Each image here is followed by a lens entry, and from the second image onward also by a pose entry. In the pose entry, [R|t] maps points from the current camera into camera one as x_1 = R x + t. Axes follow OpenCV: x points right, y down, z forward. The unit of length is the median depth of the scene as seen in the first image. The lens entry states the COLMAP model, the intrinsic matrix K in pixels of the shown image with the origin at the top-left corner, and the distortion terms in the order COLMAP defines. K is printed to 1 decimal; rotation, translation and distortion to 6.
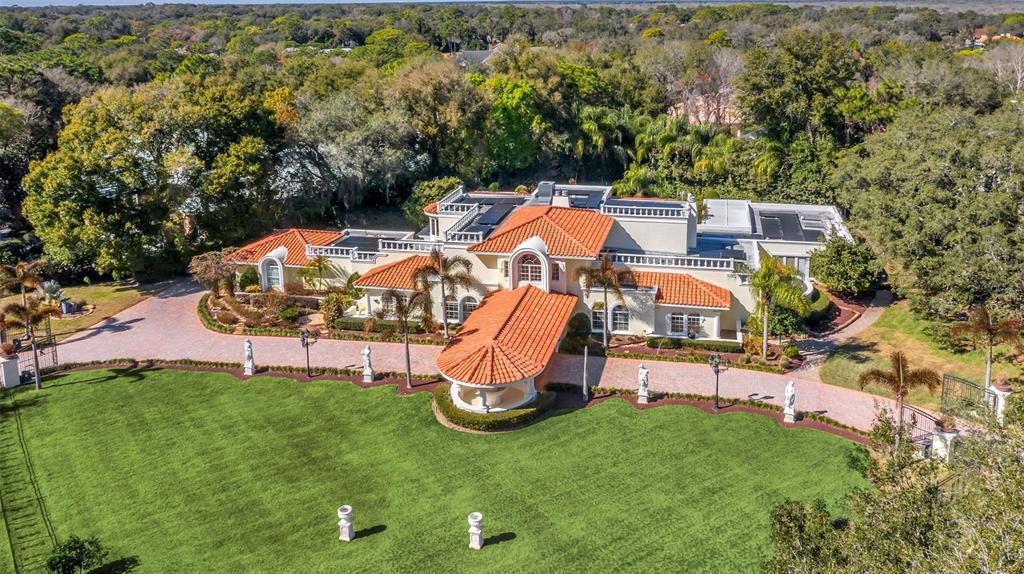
lens RADIAL K [[829.3, 0, 541.8], [0, 829.3, 155.9], [0, 0, 1]] dist [-0.011287, -0.005164]
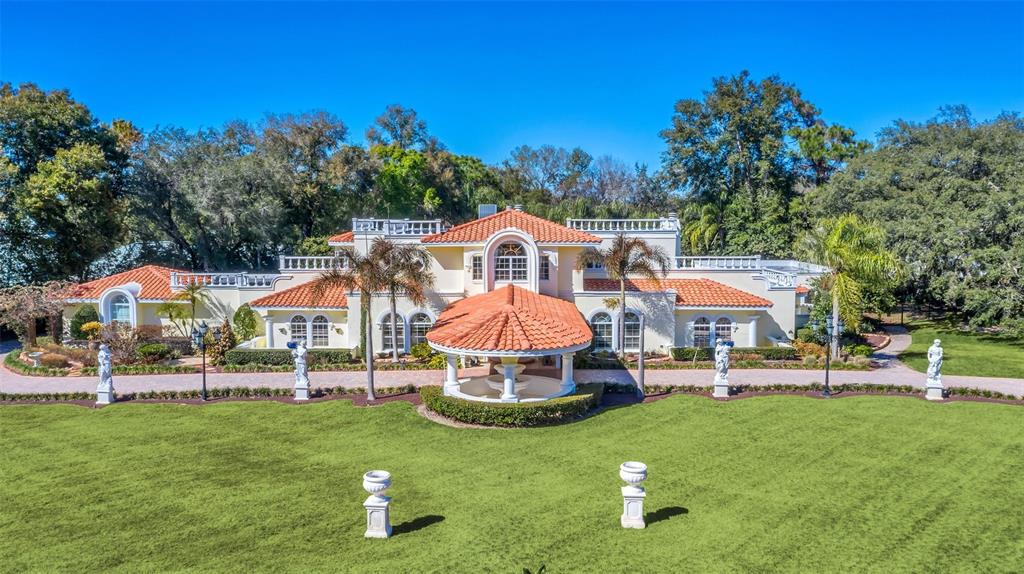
lens RADIAL K [[821.5, 0, 496.9], [0, 821.5, 284.9], [0, 0, 1]] dist [-0.012069, -0.010928]
pose [[0.982994, -0.009975, 0.183368, -0.145308], [0.027709, 0.995148, -0.094410, 0.204068], [-0.181536, 0.097886, 0.978500, 0.271385]]
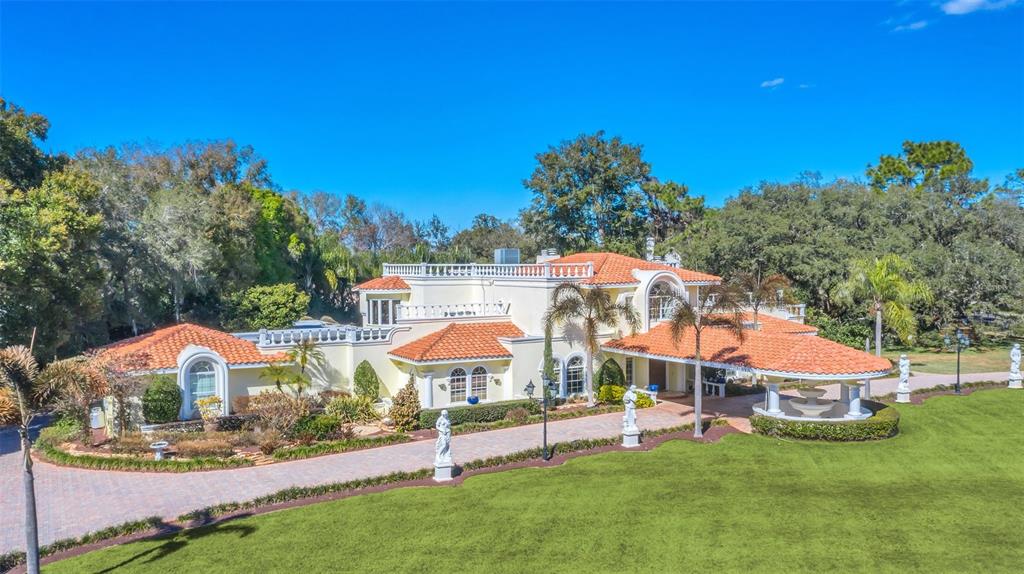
lens RADIAL K [[845.1, 0, 512.0], [0, 845.1, 287.0], [0, 0, 1]] dist [-0.011513, -0.005870]
pose [[0.752818, -0.019643, 0.657935, -0.574576], [0.124129, 0.985857, -0.112597, 0.176514], [-0.646418, 0.166434, 0.744609, 0.461045]]
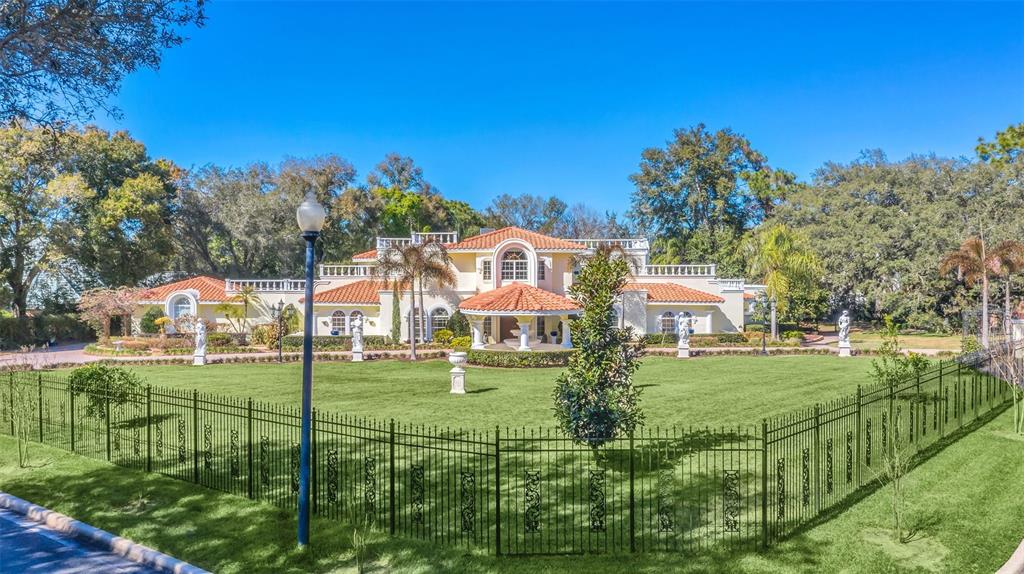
lens RADIAL K [[821.5, 0, 496.9], [0, 821.5, 284.9], [0, 0, 1]] dist [-0.012069, -0.010928]
pose [[0.975058, 0.004238, 0.221910, -0.211435], [0.034011, 0.985156, -0.168256, 0.280232], [-0.219329, 0.171607, 0.960441, 0.135413]]
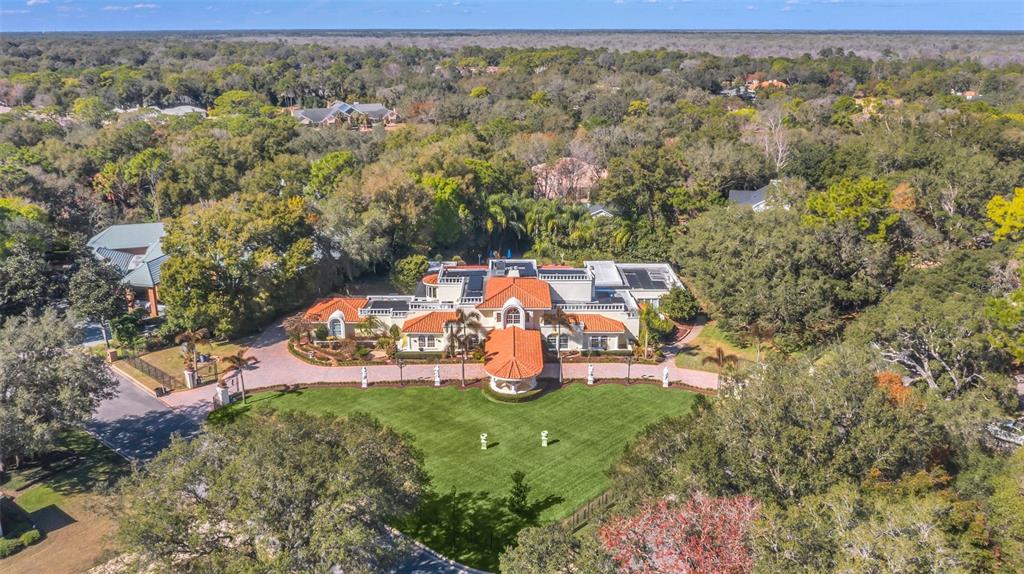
lens RADIAL K [[821.5, 0, 496.9], [0, 821.5, 284.9], [0, 0, 1]] dist [-0.012069, -0.010928]
pose [[0.981588, -0.050987, 0.184079, -0.328244], [0.028878, 0.992251, 0.120849, -0.125093], [-0.188814, -0.113308, 0.975454, -0.598972]]
